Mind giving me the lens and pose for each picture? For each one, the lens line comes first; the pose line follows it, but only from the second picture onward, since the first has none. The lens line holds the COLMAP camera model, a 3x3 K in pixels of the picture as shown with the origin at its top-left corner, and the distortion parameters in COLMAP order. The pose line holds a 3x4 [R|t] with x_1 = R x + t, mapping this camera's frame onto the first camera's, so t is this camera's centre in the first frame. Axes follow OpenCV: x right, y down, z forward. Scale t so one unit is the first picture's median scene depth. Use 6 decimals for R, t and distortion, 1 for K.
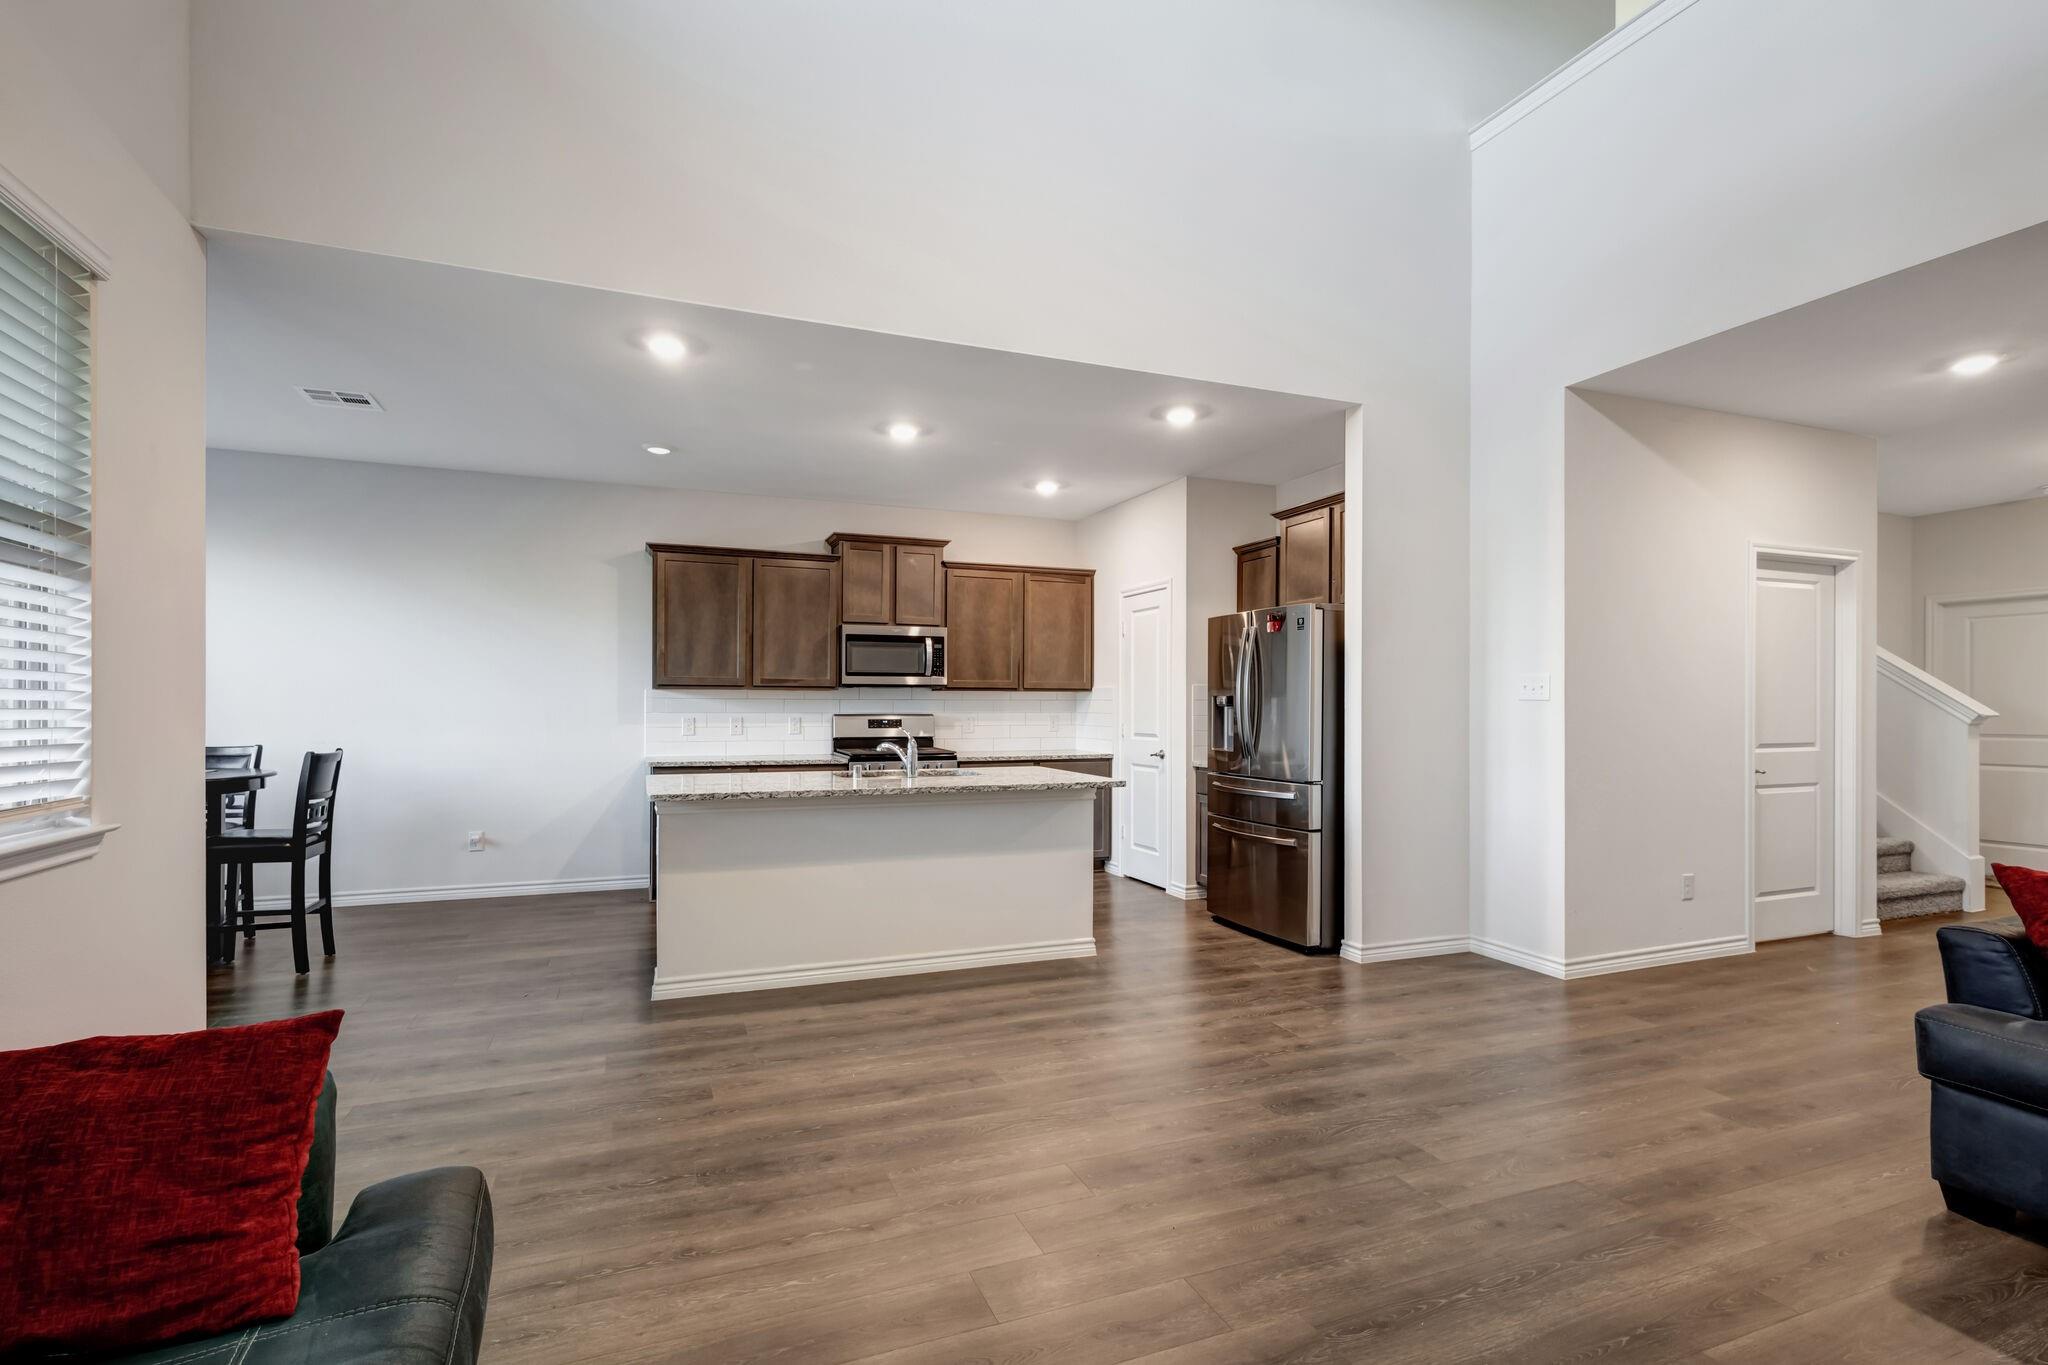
lens RADIAL K [[955.6, 0, 1020.4], [0, 955.6, 707.2], [0, 0, 1]] dist [0.002711, 0.000269]
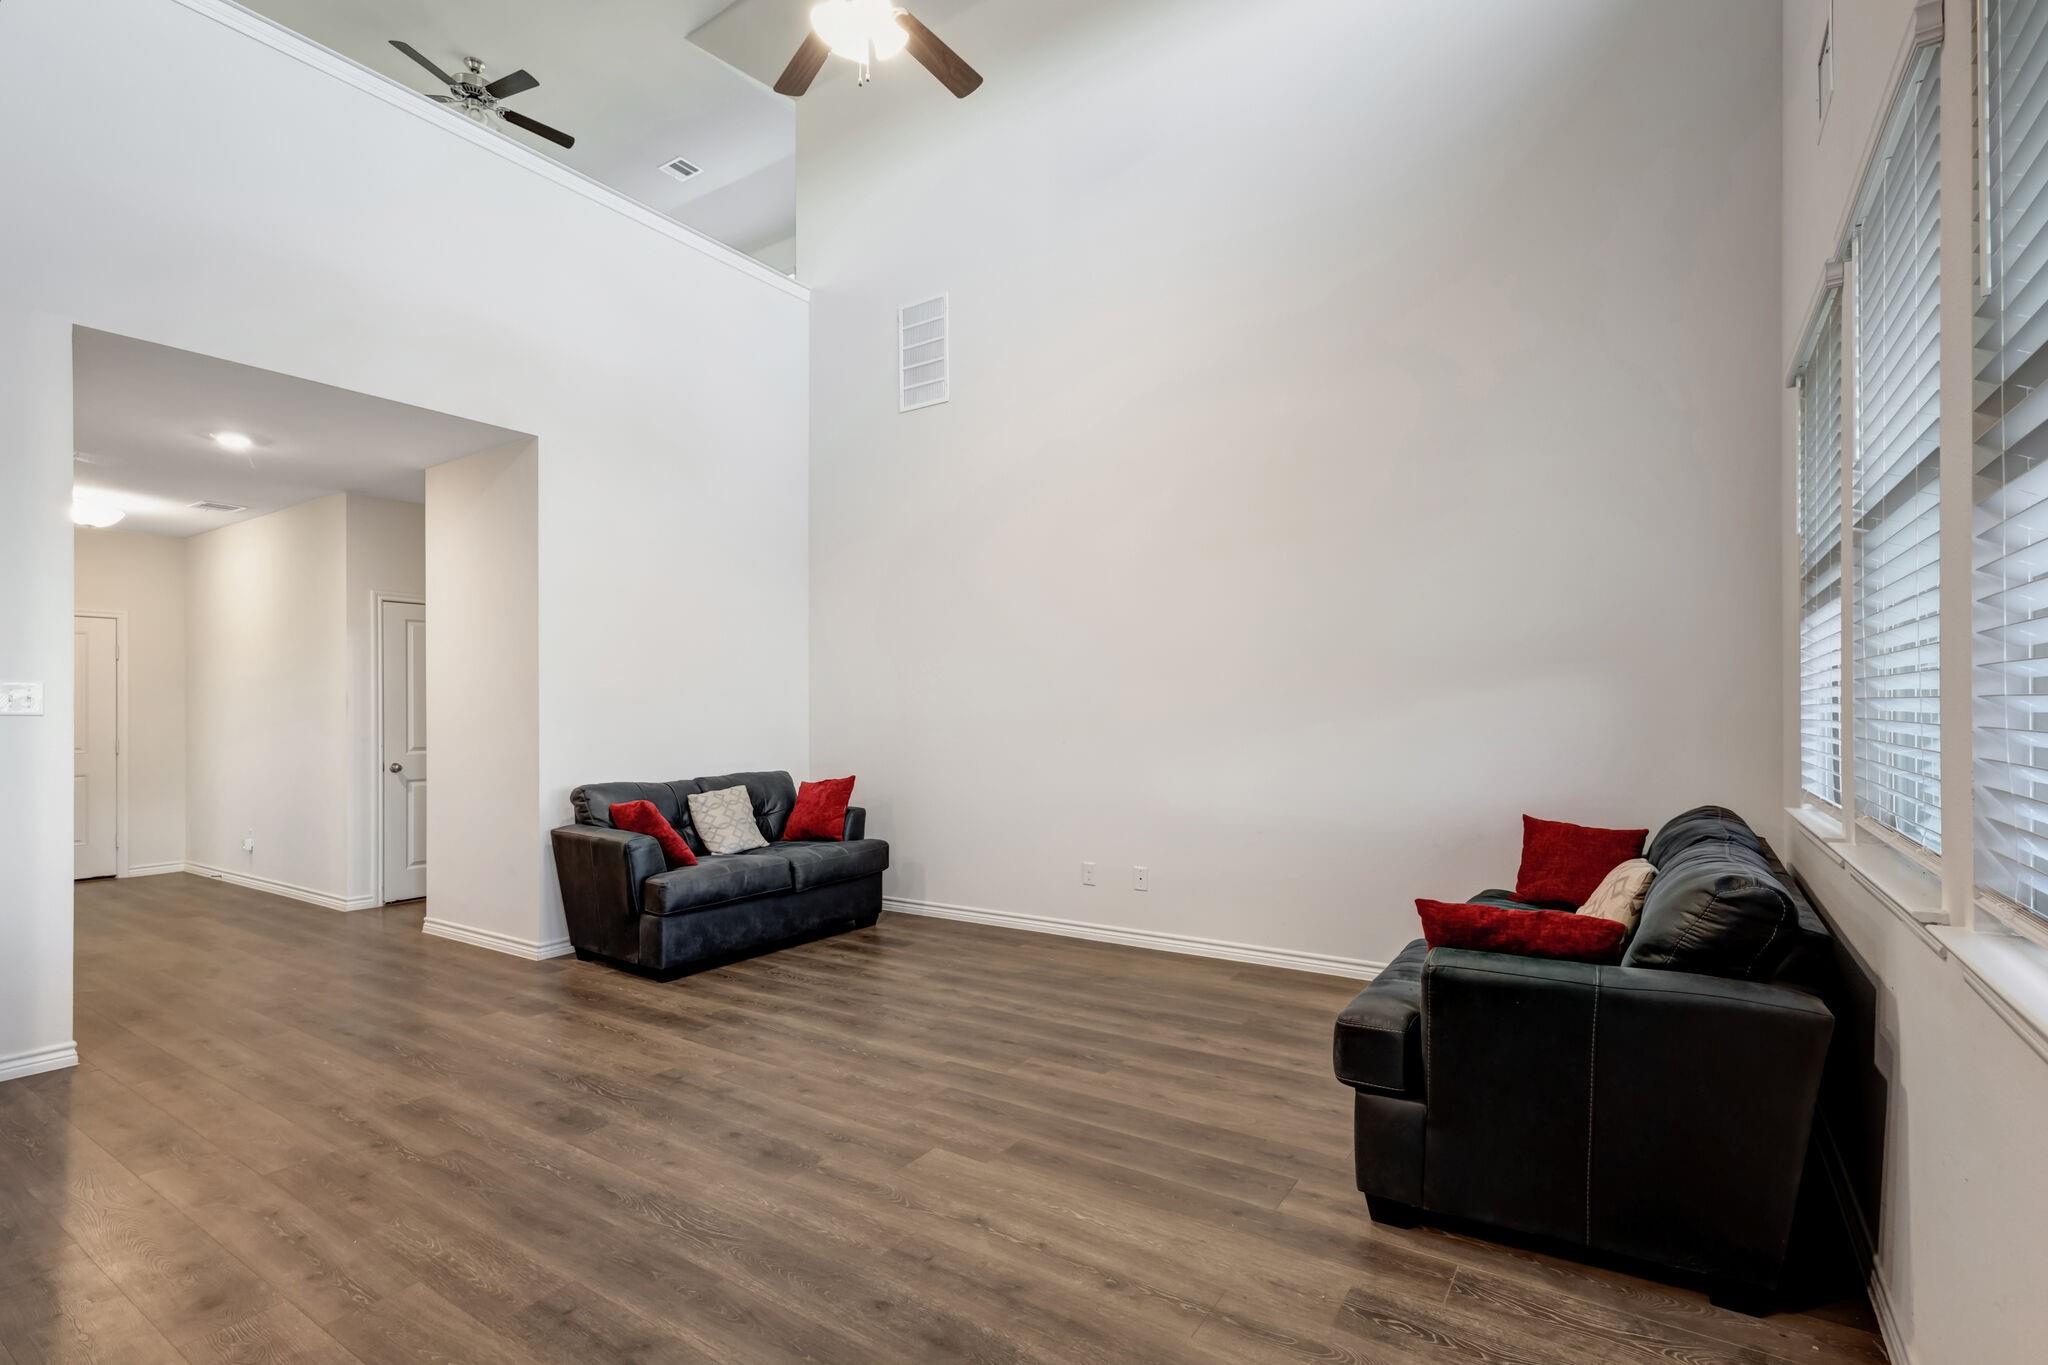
lens RADIAL K [[955.6, 0, 1020.4], [0, 955.6, 707.2], [0, 0, 1]] dist [0.002711, 0.000269]
pose [[-0.566924, 0.006976, 0.823741, -1.007634], [0.006085, 0.999972, -0.004281, -0.013321], [-0.823748, 0.002585, -0.566950, 1.489337]]
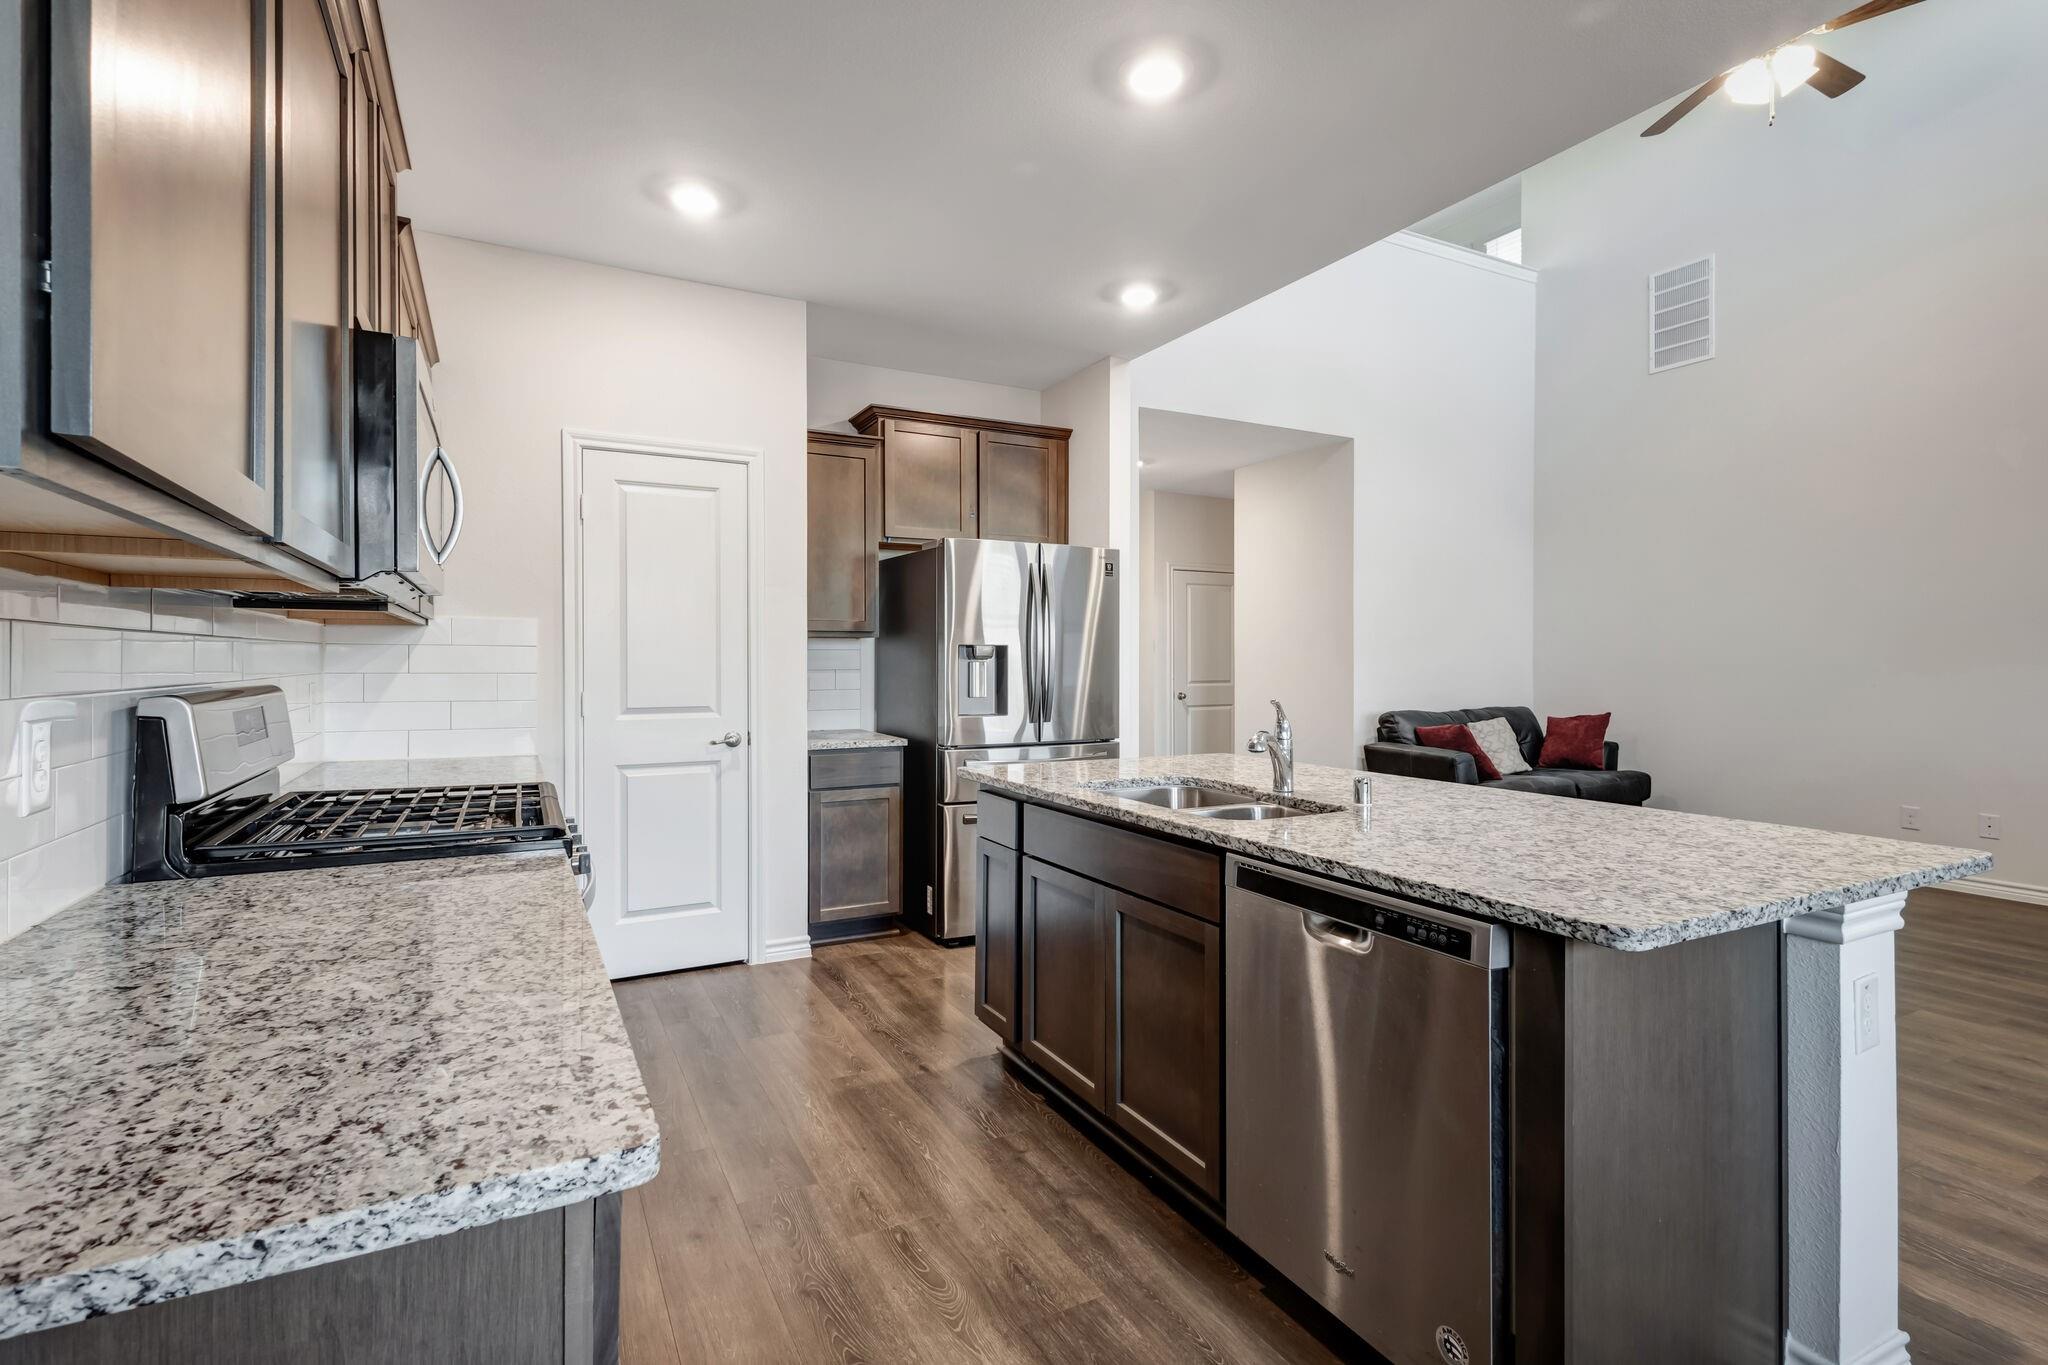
lens RADIAL K [[954.2, 0, 1014.9], [0, 954.2, 663.5], [0, 0, 1]] dist [0.002586, 0.000274]
pose [[-0.103680, -0.005028, 0.994598, -1.259449], [0.000755, 0.999987, 0.005134, -0.004043], [-0.994610, 0.001284, -0.103675, 2.403507]]
